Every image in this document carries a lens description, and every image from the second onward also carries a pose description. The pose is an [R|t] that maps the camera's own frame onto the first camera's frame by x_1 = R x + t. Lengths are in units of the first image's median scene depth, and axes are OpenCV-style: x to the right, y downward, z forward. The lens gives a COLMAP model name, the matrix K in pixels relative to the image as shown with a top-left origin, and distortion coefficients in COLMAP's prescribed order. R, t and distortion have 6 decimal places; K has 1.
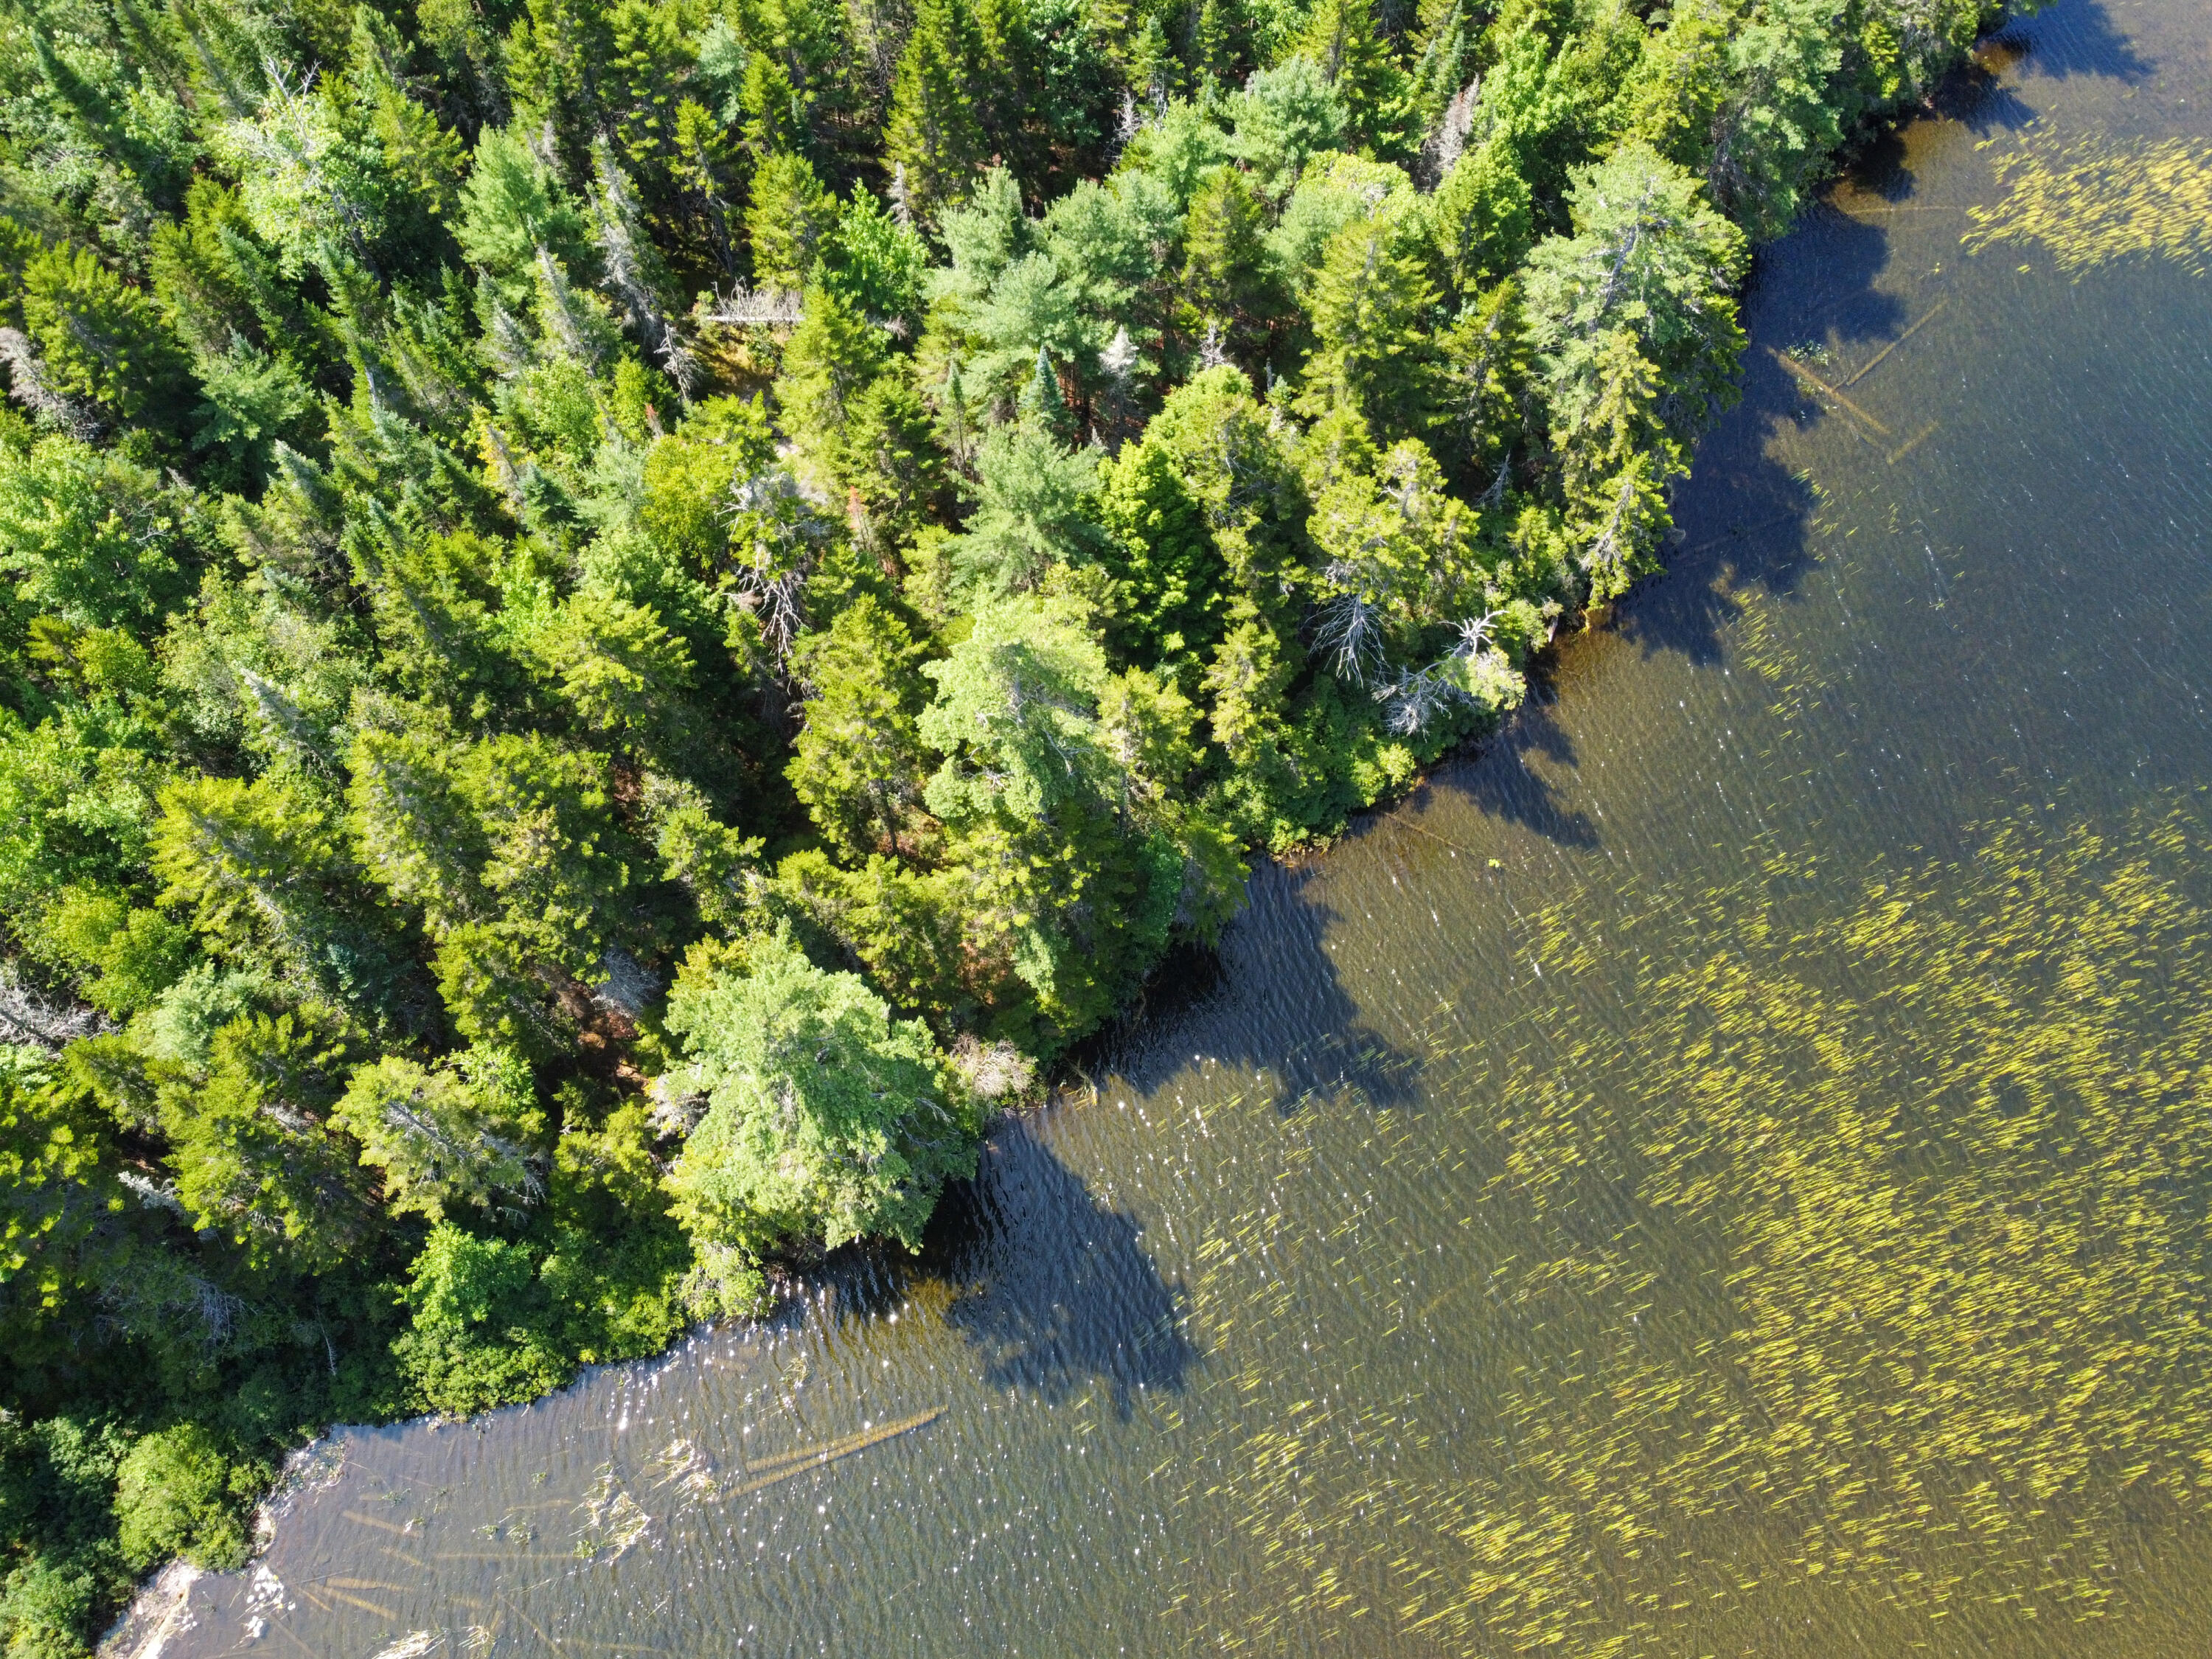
lens RADIAL K [[1667.5, 0, 1107.0], [0, 1667.5, 826.9], [0, 0, 1]] dist [0.000970, -0.002752]
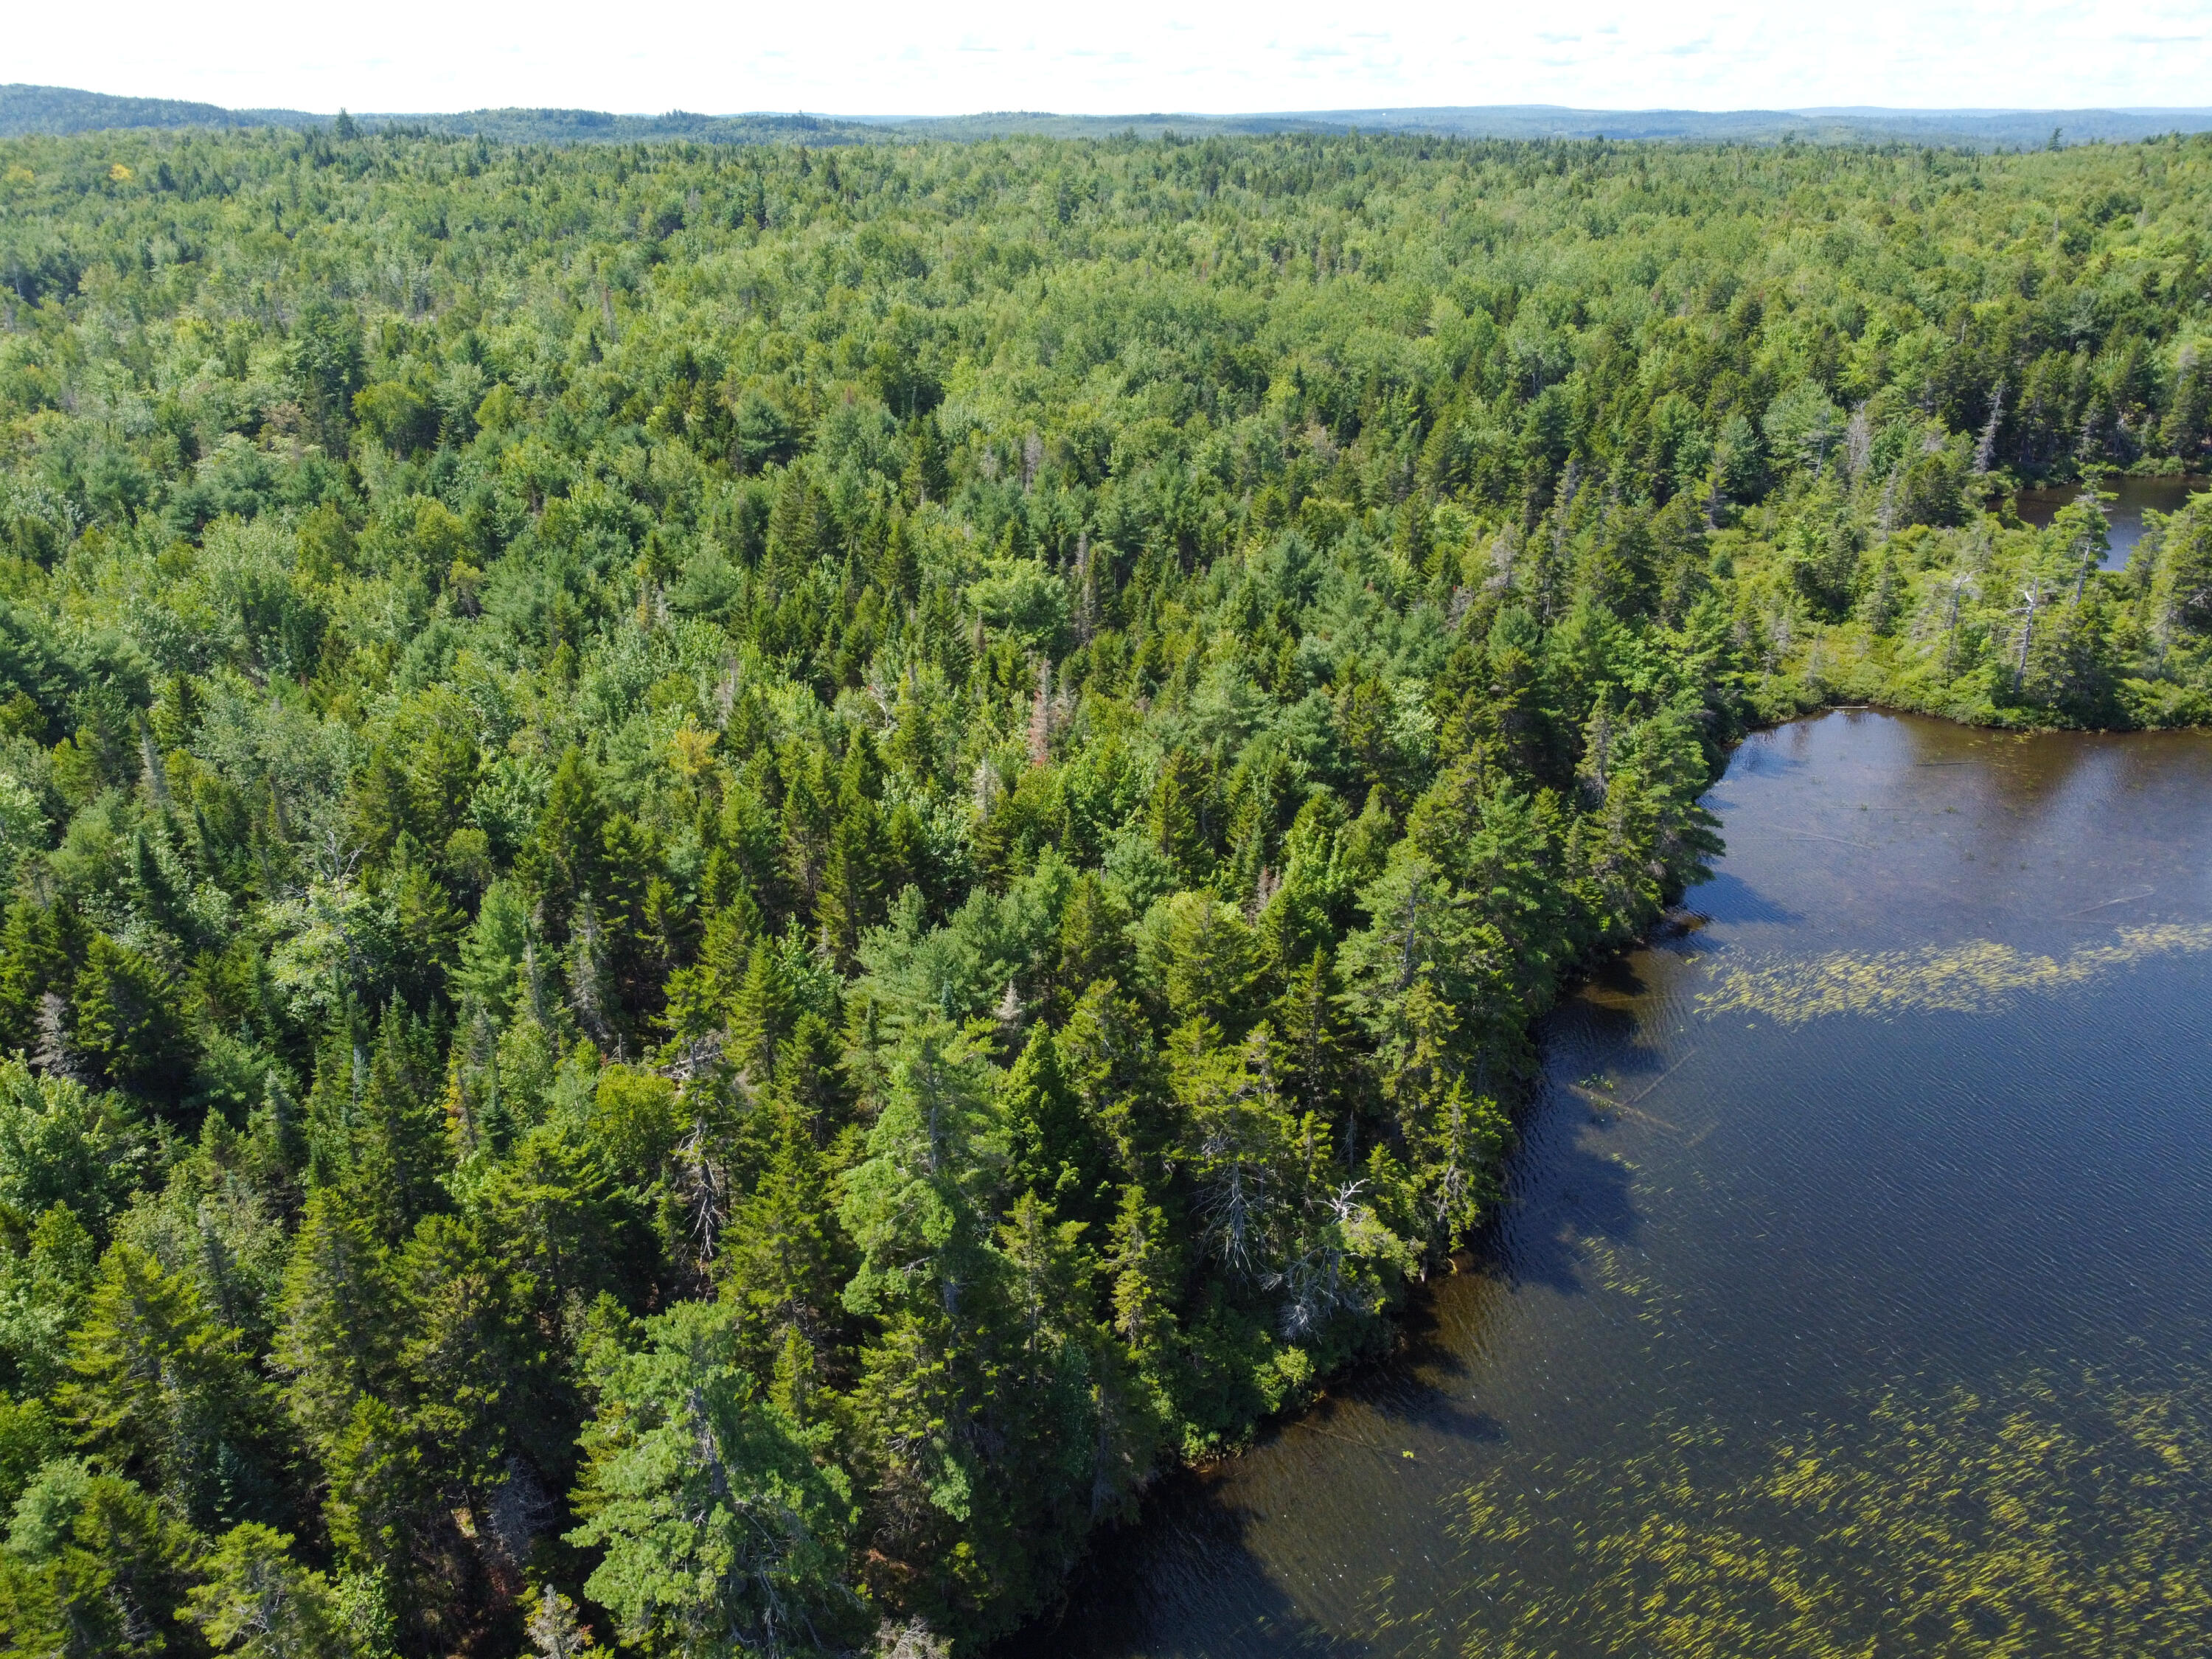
lens RADIAL K [[1667.5, 0, 1110.4], [0, 1667.5, 831.0], [0, 0, 1]] dist [0.000970, -0.002752]
pose [[0.995607, -0.035643, 0.086586, -0.019170], [0.083588, 0.755052, -0.650315, 0.399291], [-0.042198, 0.654695, 0.754714, 0.012148]]
